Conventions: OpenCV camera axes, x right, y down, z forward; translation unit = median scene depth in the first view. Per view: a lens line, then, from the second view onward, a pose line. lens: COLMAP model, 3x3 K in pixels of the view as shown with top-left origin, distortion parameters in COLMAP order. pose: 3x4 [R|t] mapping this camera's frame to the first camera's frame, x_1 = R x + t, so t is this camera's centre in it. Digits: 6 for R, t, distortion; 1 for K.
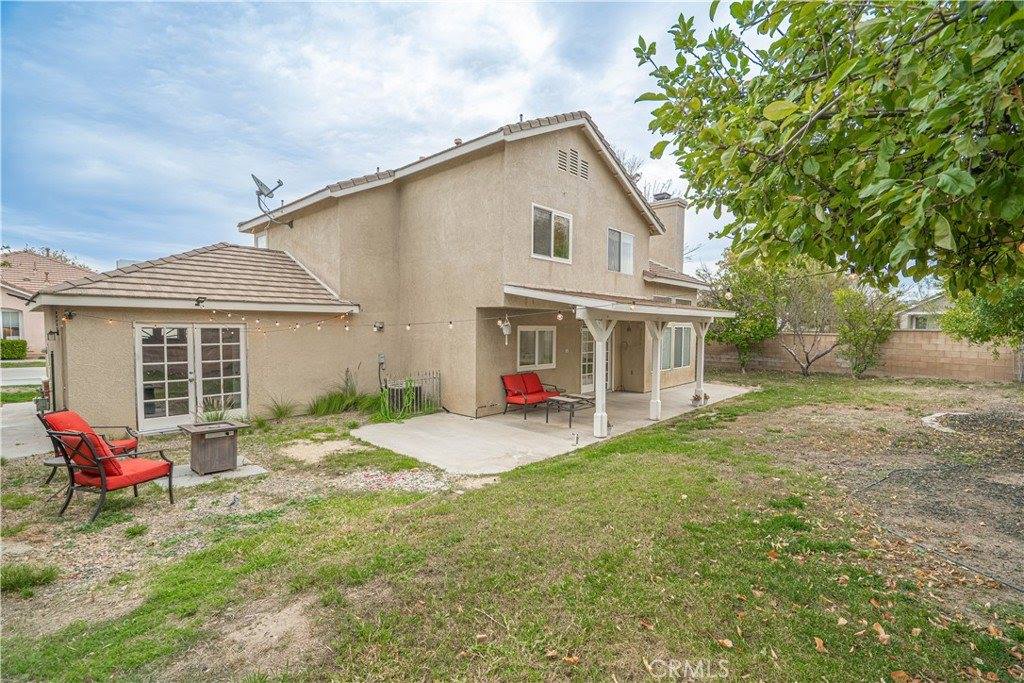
lens RADIAL K [[460.0, 0, 512.7], [0, 460.0, 344.2], [0, 0, 1]] dist [-0.002686, 0.000454]
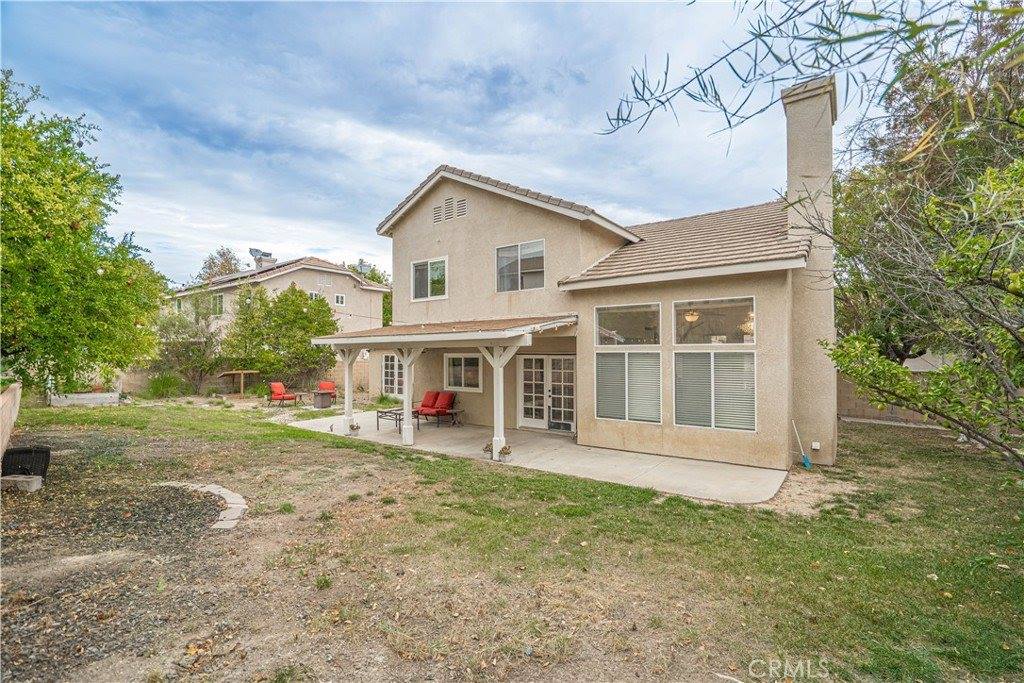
lens RADIAL K [[460.0, 0, 512.5], [0, 460.0, 346.2], [0, 0, 1]] dist [-0.002686, 0.000454]
pose [[0.121599, -0.021337, -0.992350, 1.287895], [-0.037877, 0.998941, -0.026120, -0.034667], [0.991856, 0.040763, 0.120662, 1.046042]]
